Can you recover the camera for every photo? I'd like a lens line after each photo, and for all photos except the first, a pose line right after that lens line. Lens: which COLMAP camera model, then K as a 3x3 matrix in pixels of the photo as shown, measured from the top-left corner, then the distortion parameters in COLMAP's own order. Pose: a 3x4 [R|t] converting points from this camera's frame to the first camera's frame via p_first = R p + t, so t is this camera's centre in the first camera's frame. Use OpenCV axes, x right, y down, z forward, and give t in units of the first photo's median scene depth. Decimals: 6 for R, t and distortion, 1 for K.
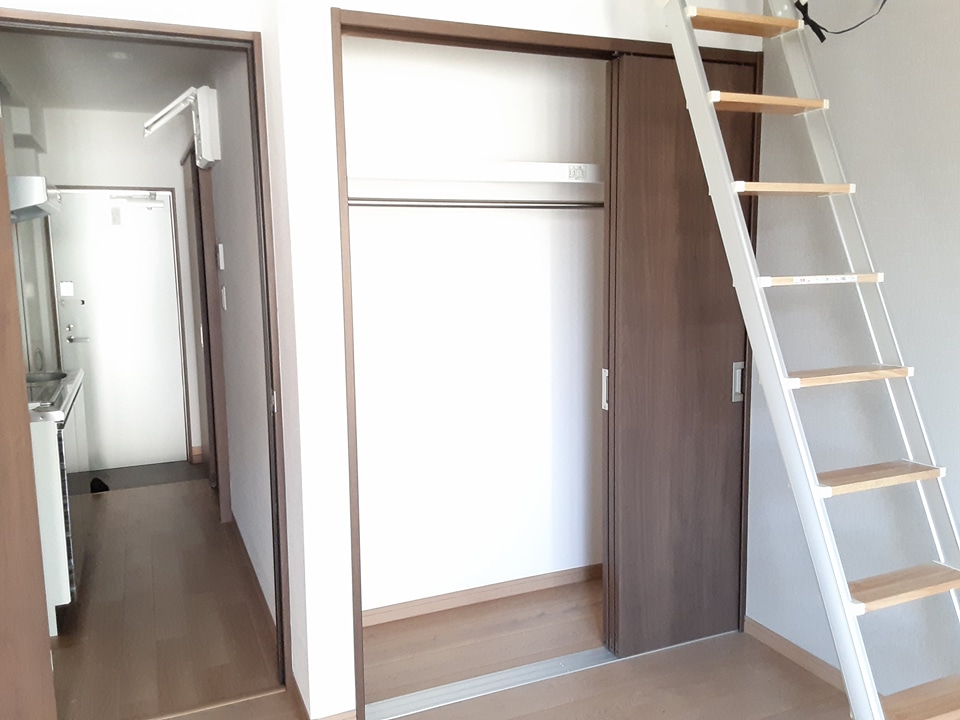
lens RADIAL K [[766.0, 0, 483.0], [0, 766.0, 363.3], [0, 0, 1]] dist [0.074004, -0.075333]
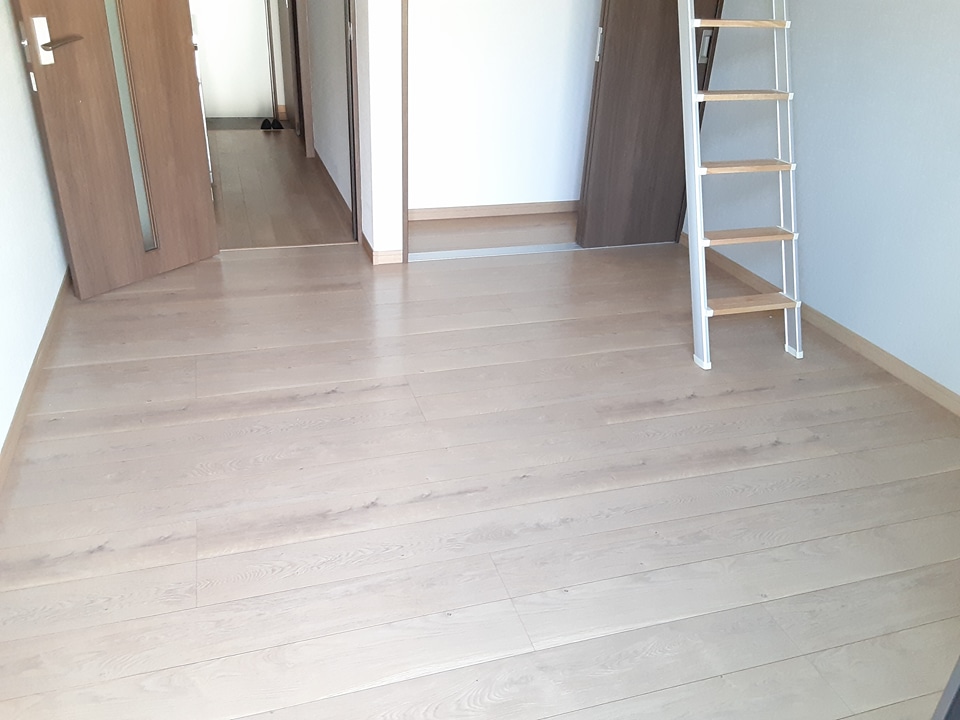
lens RADIAL K [[766.0, 0, 479.3], [0, 766.0, 361.8], [0, 0, 1]] dist [0.074004, -0.075333]
pose [[0.993120, 0.095072, -0.068366, 0.095530], [-0.066117, 0.937107, 0.342723, 0.096520], [0.096650, -0.335845, 0.936946, -0.418305]]
